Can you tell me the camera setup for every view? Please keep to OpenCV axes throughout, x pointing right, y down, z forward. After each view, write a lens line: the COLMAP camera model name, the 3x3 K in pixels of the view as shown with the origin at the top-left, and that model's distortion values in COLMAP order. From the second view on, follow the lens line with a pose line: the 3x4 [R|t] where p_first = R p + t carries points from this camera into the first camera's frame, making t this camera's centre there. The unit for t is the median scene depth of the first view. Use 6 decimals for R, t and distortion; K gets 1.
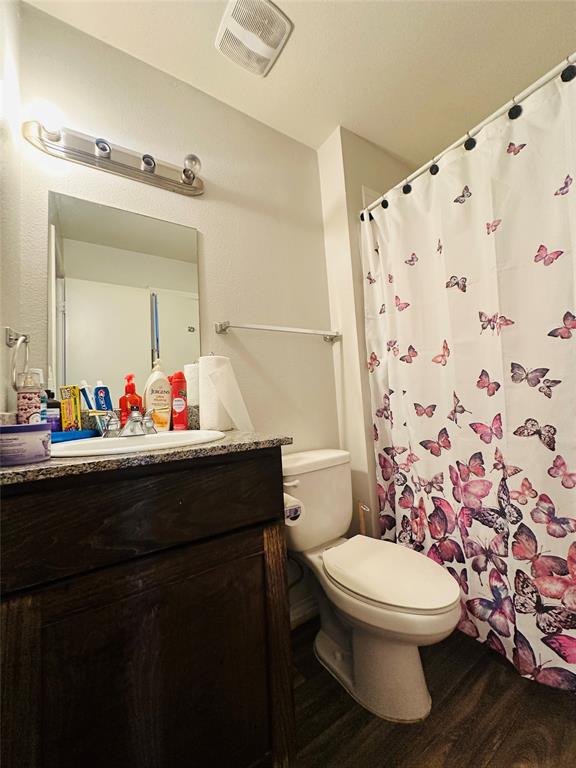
lens RADIAL K [[309.2, 0, 289.6], [0, 309.2, 383.0], [0, 0, 1]] dist [-0.003186, 0.000114]
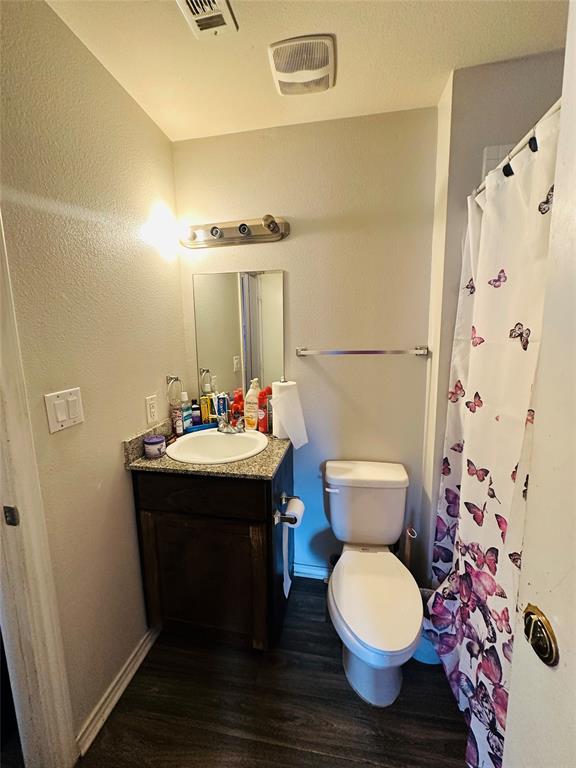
lens RADIAL K [[309.2, 0, 289.9], [0, 309.2, 381.4], [0, 0, 1]] dist [-0.003186, 0.000114]
pose [[0.721459, 0.153578, -0.675212, 0.654302], [0.021012, 0.969791, 0.243032, -0.402362], [0.692139, -0.189525, 0.696437, 0.105543]]
